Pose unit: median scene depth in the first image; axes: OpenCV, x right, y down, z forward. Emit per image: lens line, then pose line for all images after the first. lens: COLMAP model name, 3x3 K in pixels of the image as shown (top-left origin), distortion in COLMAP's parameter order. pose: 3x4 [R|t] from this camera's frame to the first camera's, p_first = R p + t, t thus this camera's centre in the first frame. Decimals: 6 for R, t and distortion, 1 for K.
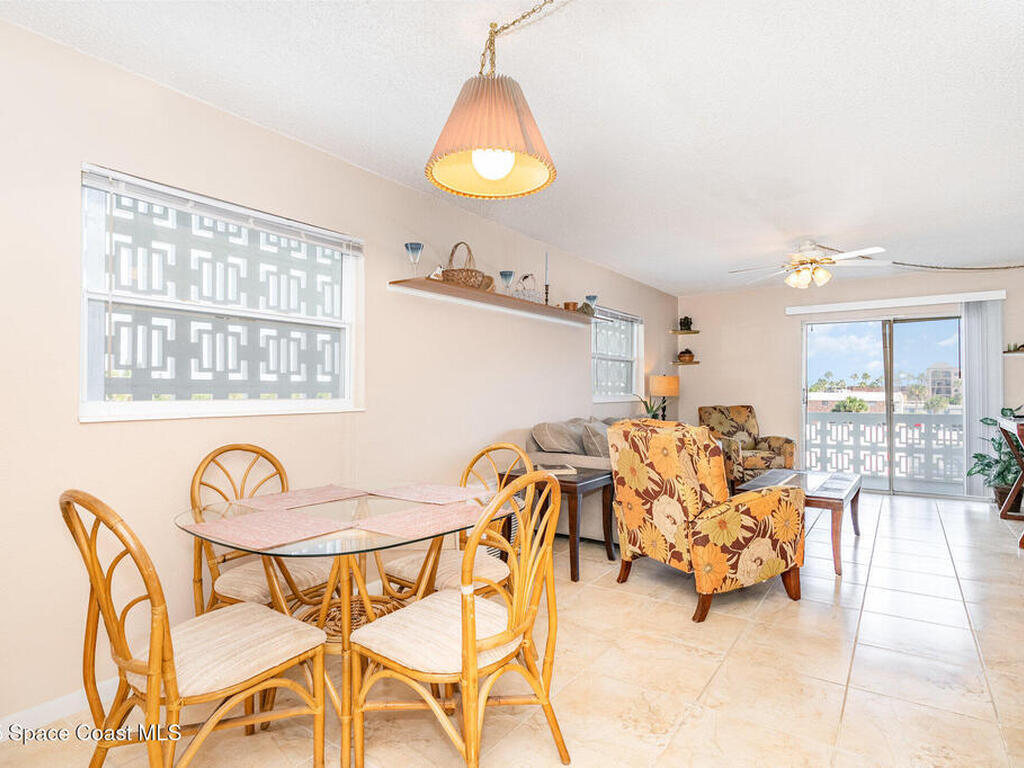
lens RADIAL K [[571.9, 0, 512.0], [0, 571.9, 384.0], [0, 0, 1]] dist [-0.000865, -0.000041]
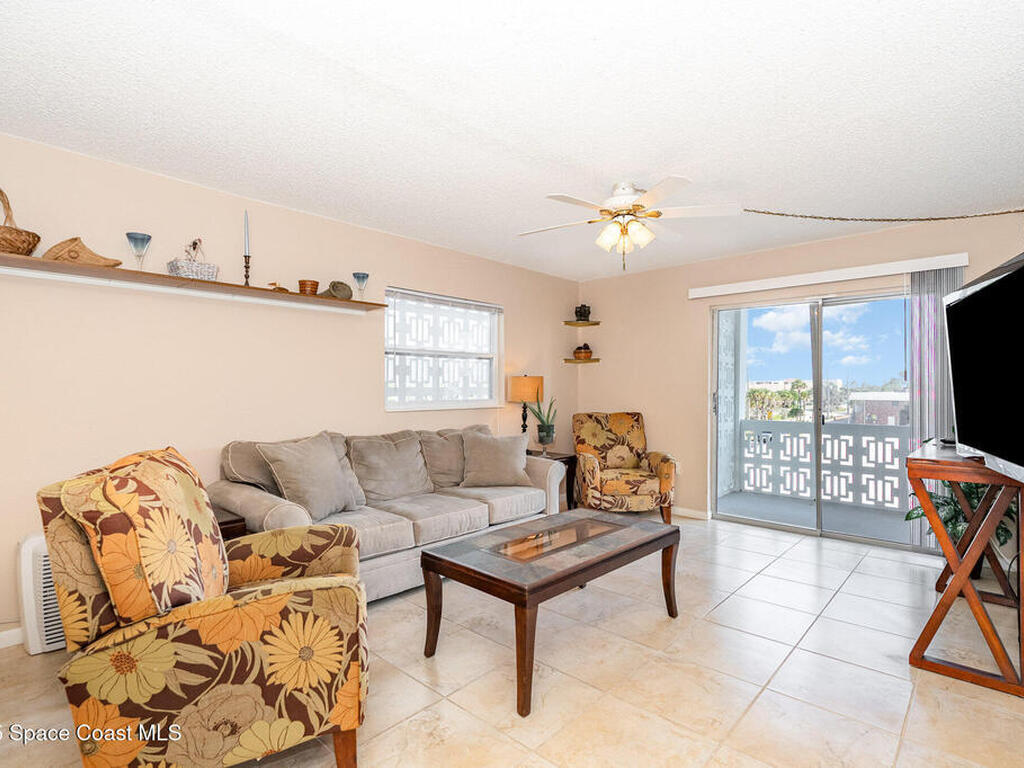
lens RADIAL K [[511.8, 0, 522.1], [0, 511.8, 387.5], [0, 0, 1]] dist [0.001284, 0.000325]
pose [[0.989835, 0.003490, -0.142178, 0.388864], [-0.001681, 0.999916, 0.012841, -0.007334], [0.142211, -0.012471, 0.989758, 0.286888]]
